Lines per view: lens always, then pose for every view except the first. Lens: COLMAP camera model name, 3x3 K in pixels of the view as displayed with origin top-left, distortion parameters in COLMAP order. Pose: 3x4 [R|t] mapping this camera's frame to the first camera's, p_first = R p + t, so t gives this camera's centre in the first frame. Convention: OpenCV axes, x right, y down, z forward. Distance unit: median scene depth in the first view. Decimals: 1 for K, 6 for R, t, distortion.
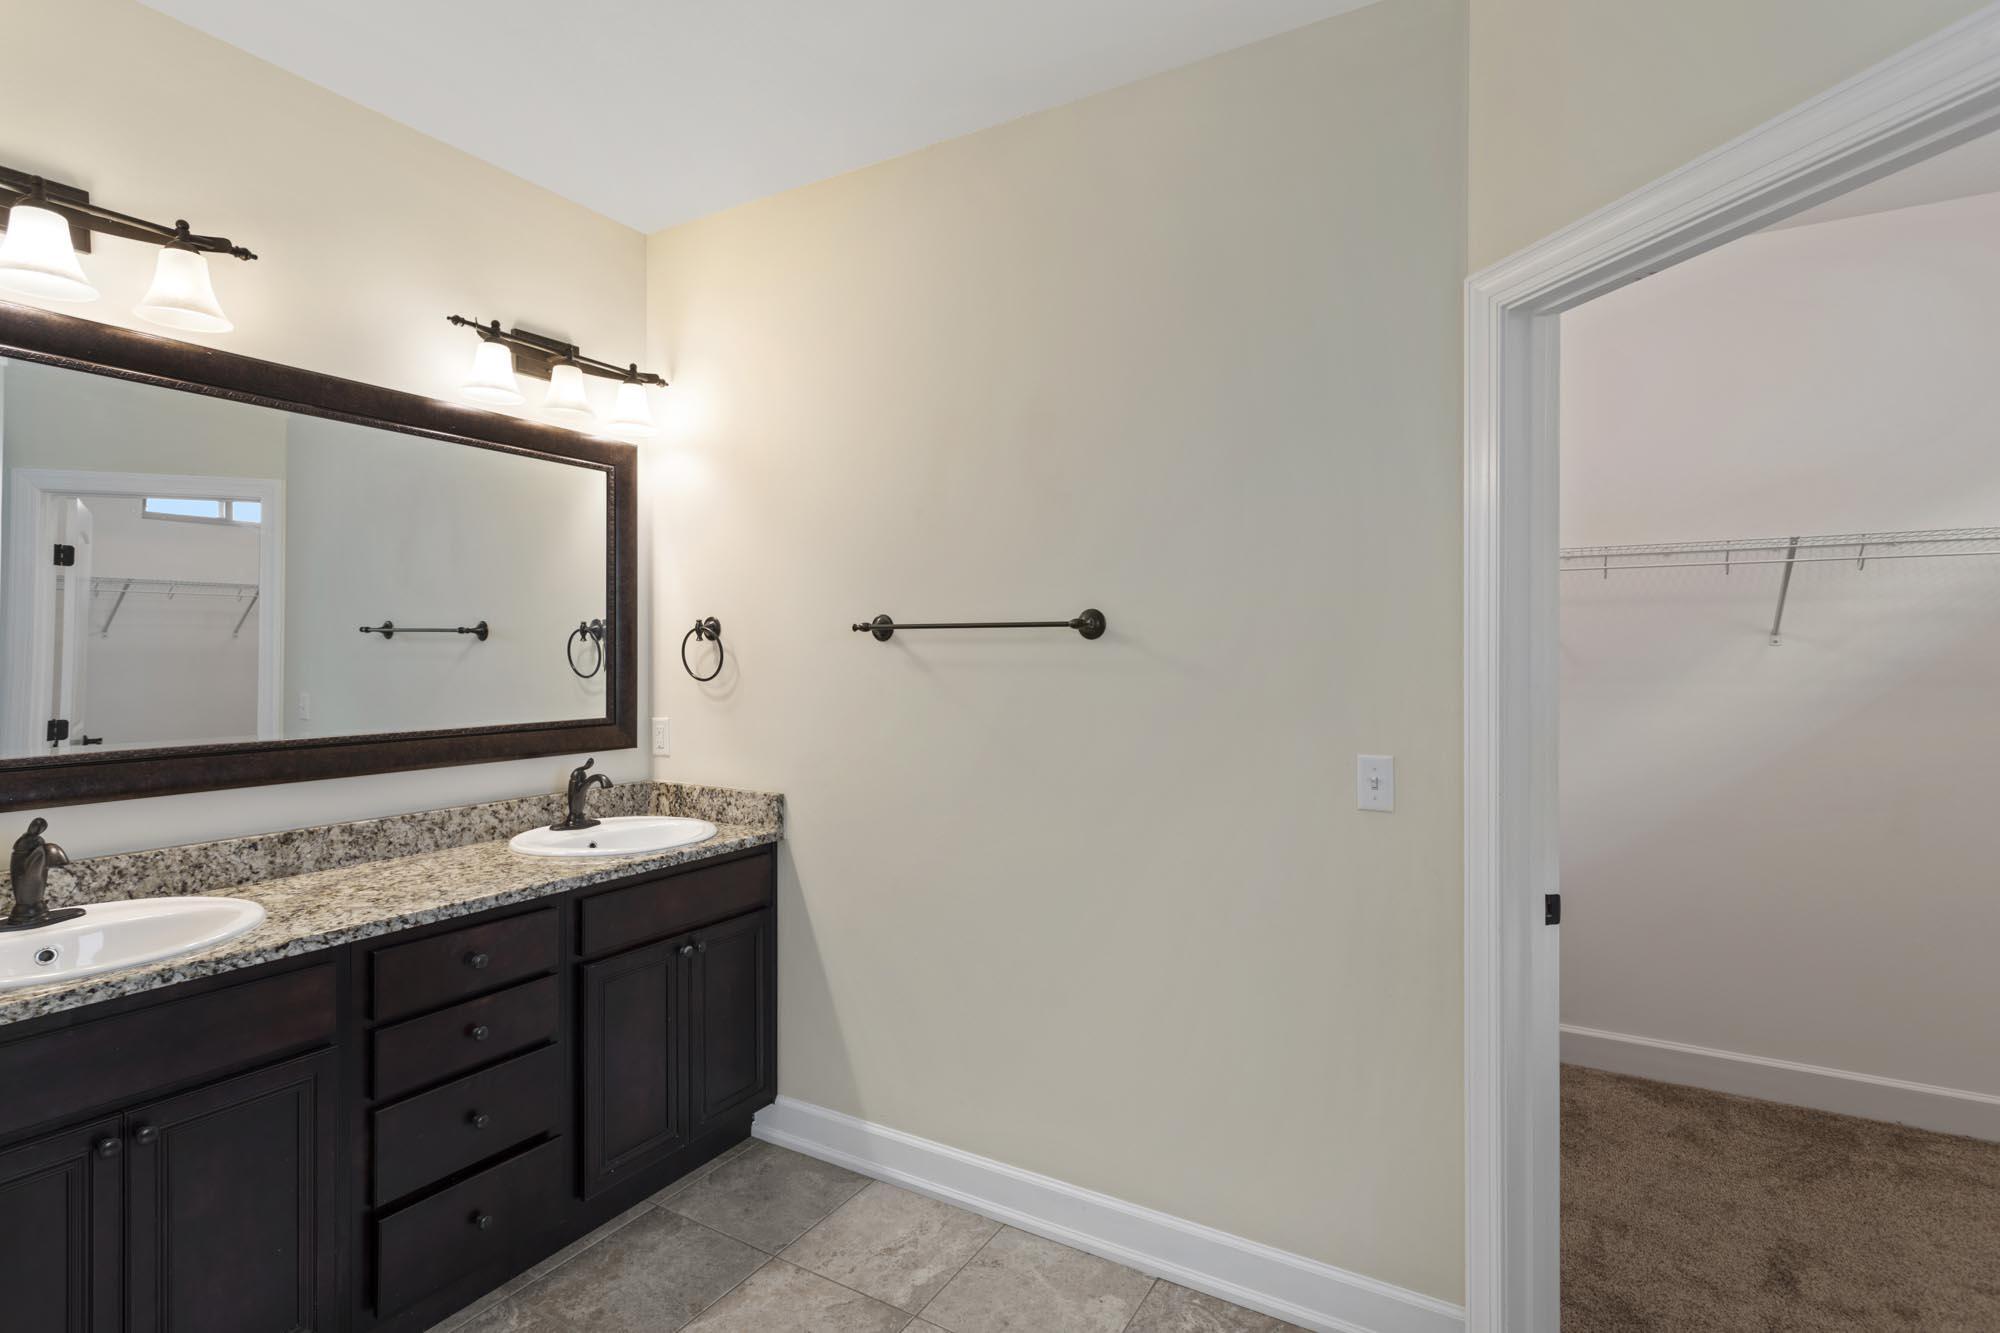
lens RADIAL K [[947.4, 0, 1016.0], [0, 947.4, 658.9], [0, 0, 1]] dist [0.002984, 0.001675]
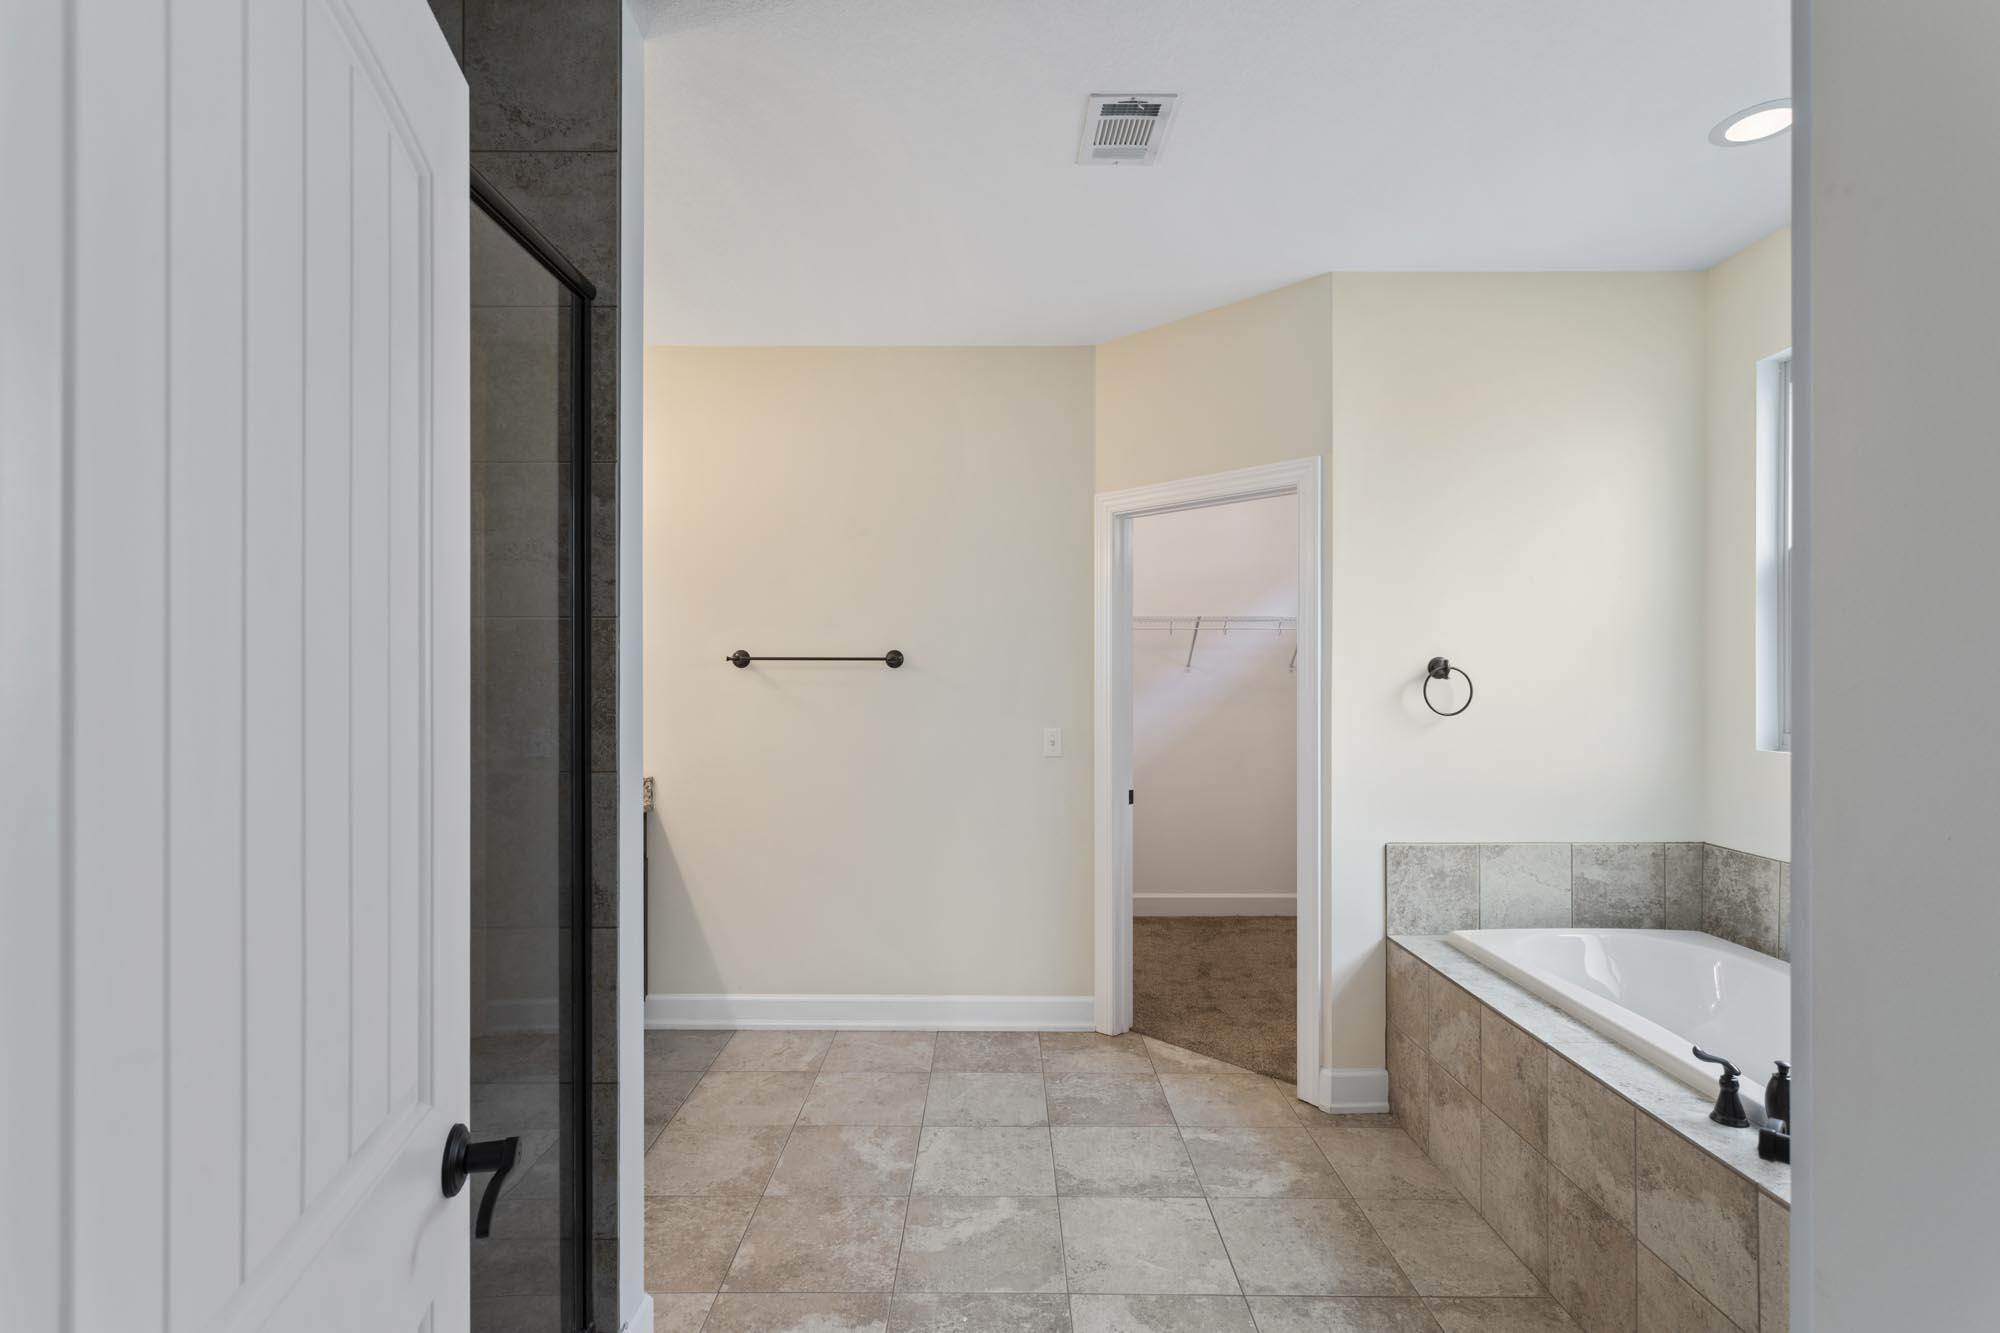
lens RADIAL K [[947.4, 0, 988.7], [0, 947.4, 672.0], [0, 0, 1]] dist [0.002984, 0.001675]
pose [[0.865937, 0.002789, 0.500146, -0.565724], [0.000549, 0.999979, -0.006527, -0.002200], [-0.500153, 0.005926, 0.865917, -0.499808]]
